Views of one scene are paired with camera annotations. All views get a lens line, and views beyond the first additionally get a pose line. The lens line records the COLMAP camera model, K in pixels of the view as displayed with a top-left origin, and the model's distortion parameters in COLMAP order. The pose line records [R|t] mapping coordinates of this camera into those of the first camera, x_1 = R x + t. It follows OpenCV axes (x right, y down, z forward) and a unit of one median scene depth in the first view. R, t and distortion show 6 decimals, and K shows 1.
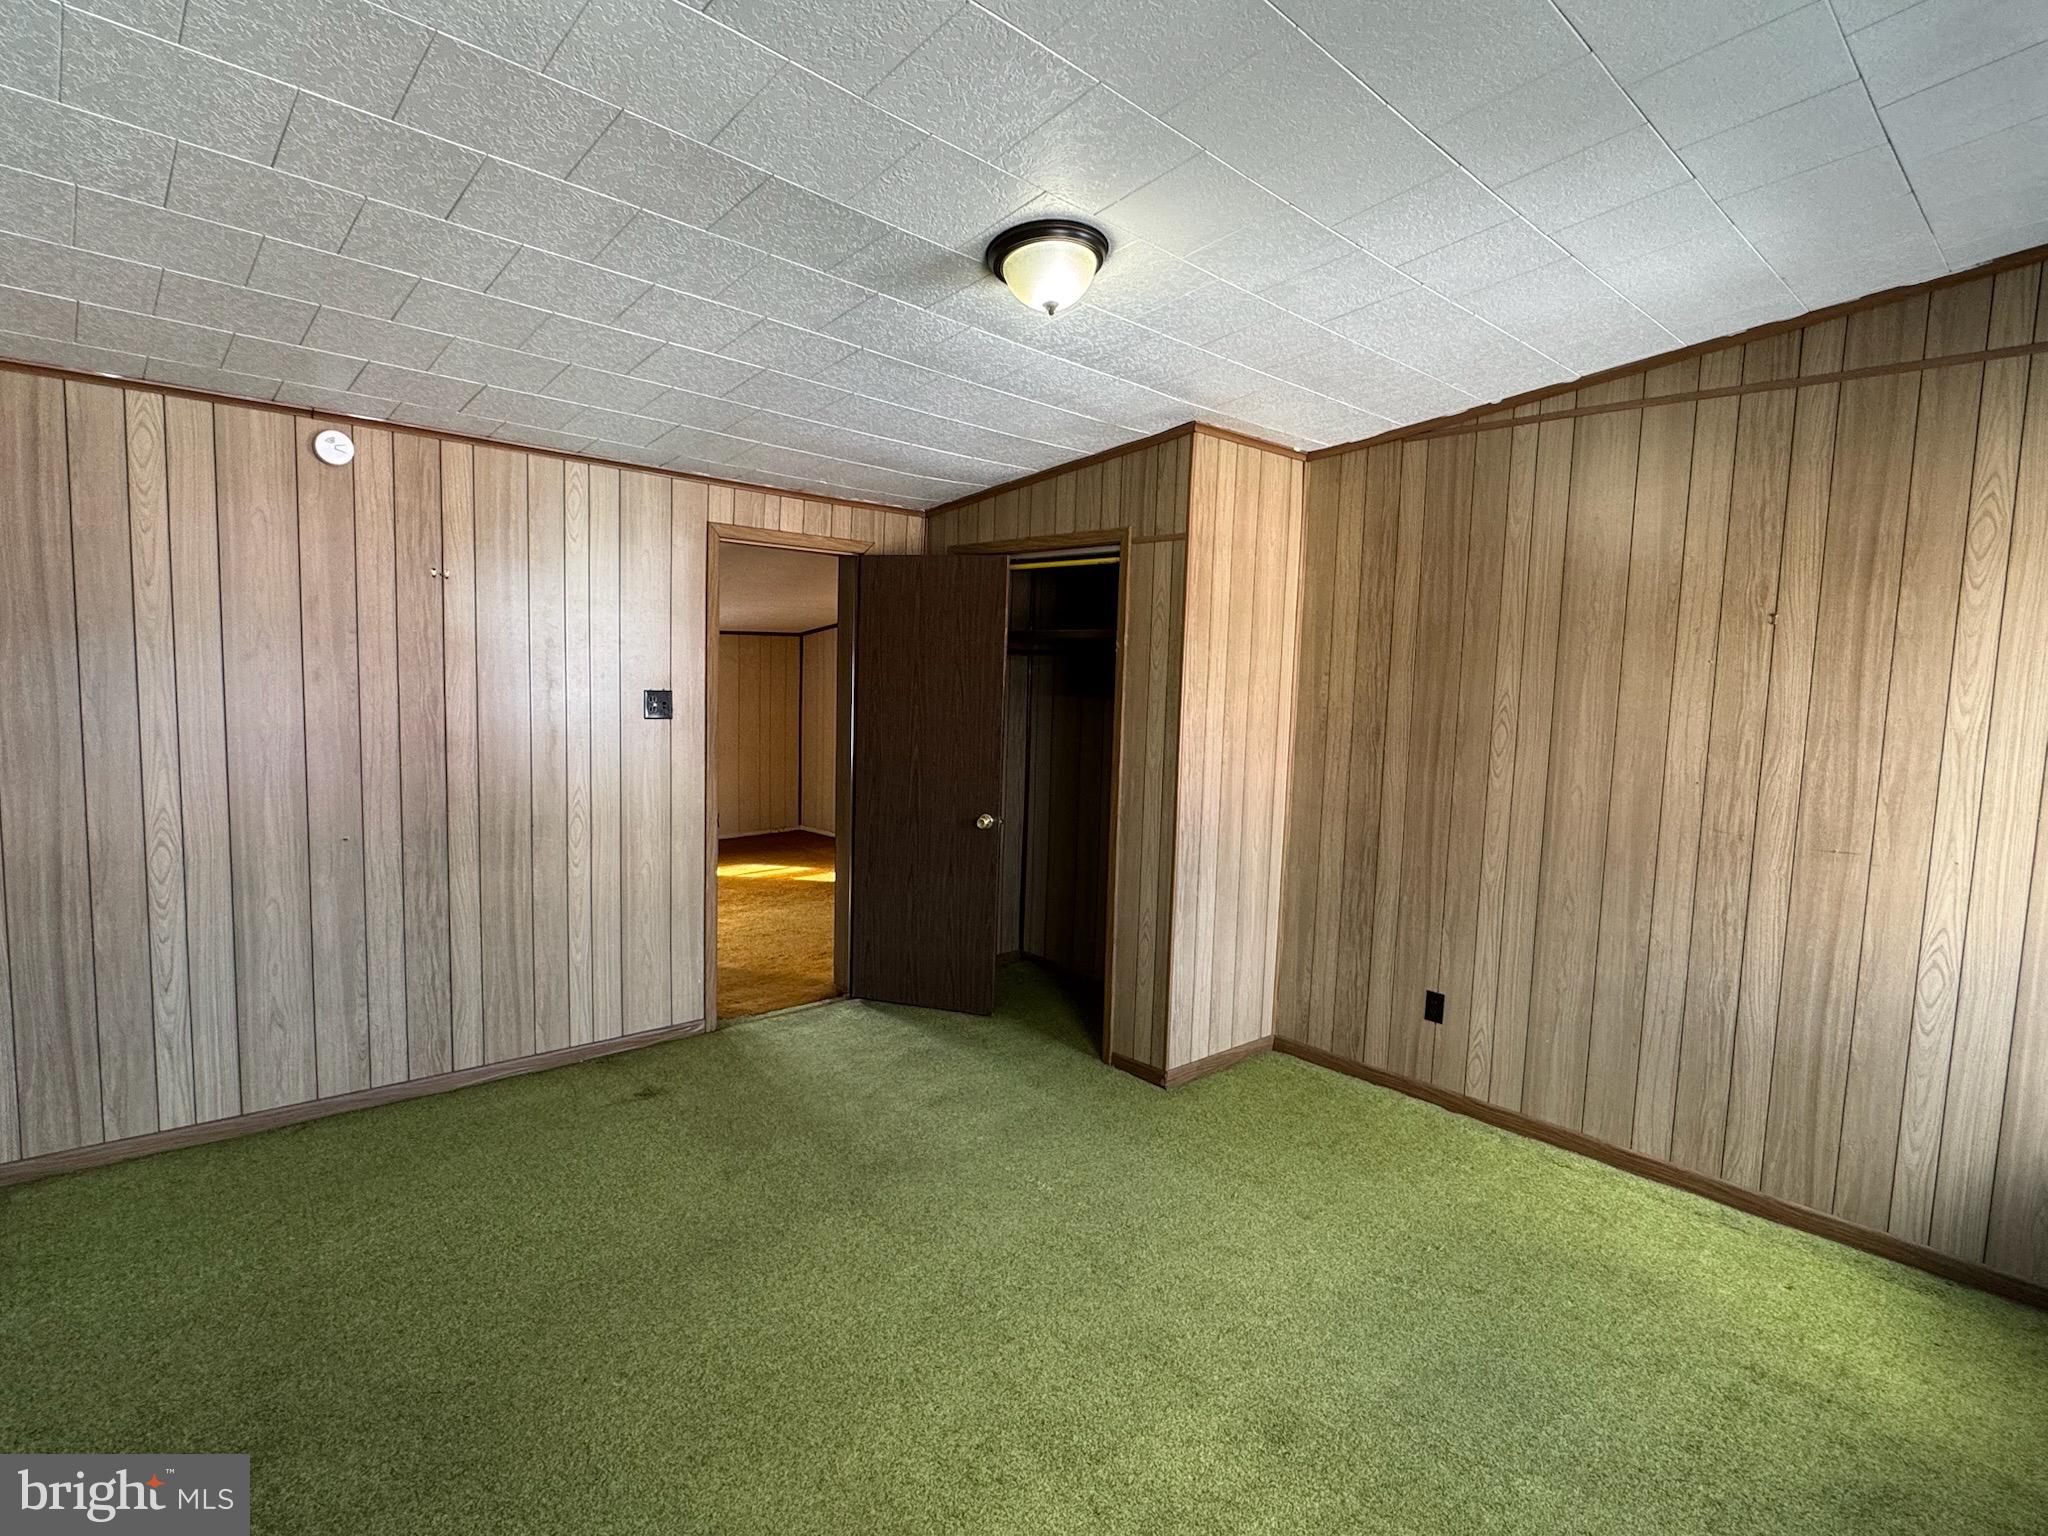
lens RADIAL K [[1030.6, 0, 1030.6], [0, 1030.6, 764.1], [0, 0, 1]] dist [-0.003514, -0.000055]
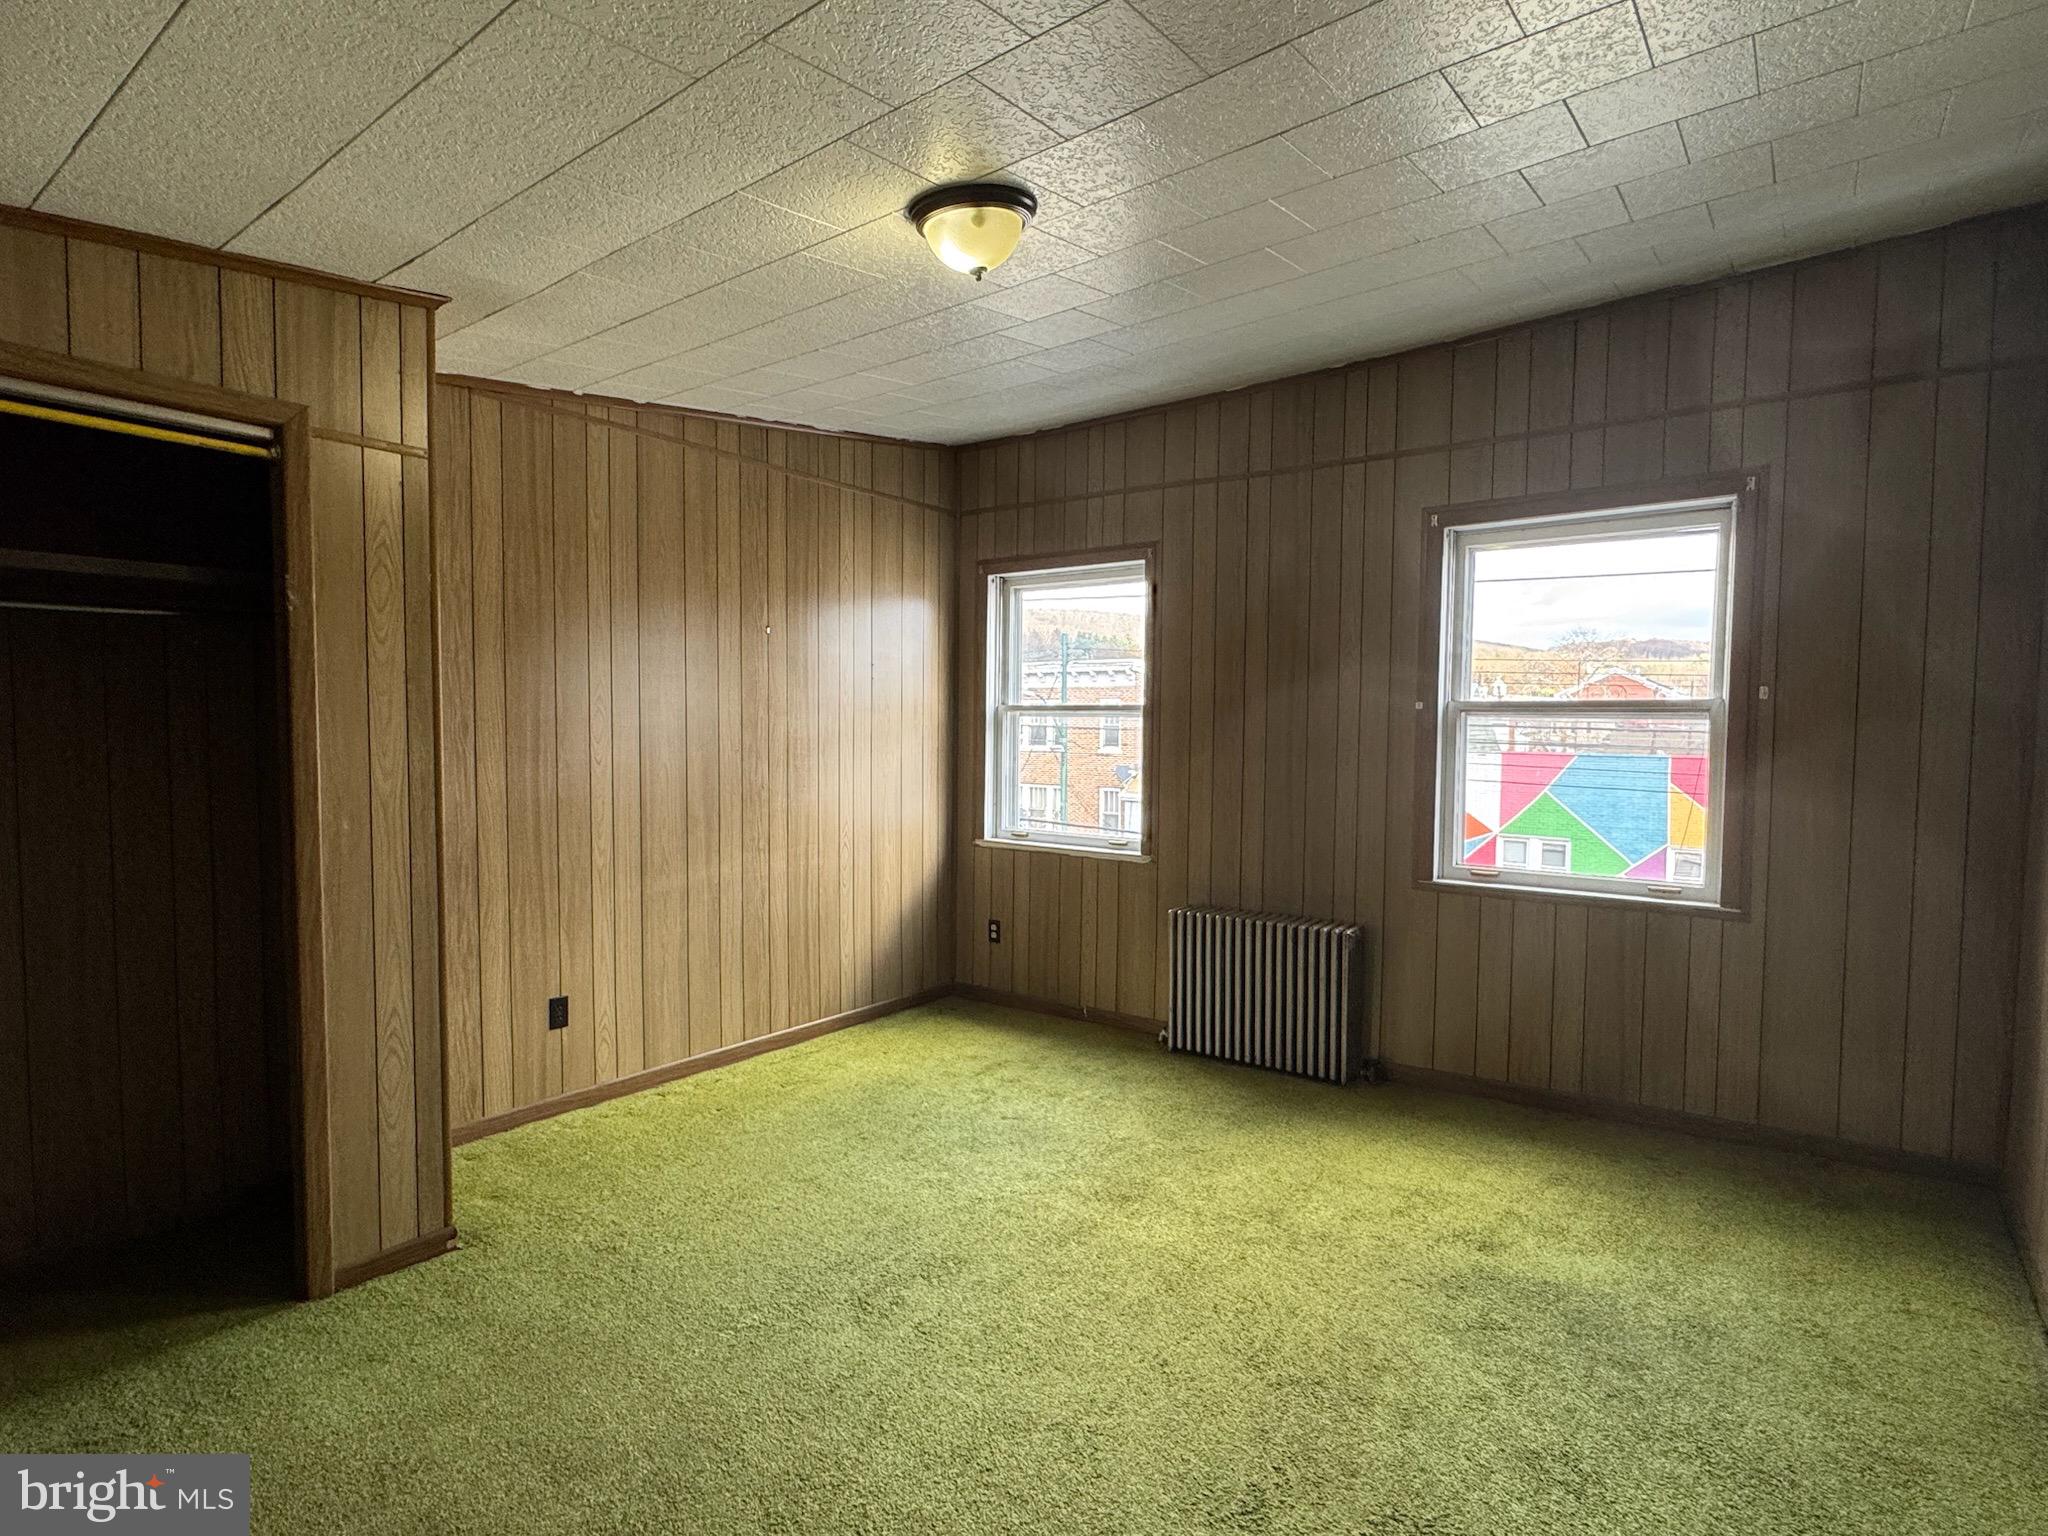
lens RADIAL K [[1030.6, 0, 1030.0], [0, 1030.6, 773.4], [0, 0, 1]] dist [-0.003514, -0.000055]
pose [[-0.162829, -0.082267, 0.983219, -0.617010], [0.074450, 0.992652, 0.095386, -0.043388], [-0.983841, 0.088732, -0.155508, 0.727115]]
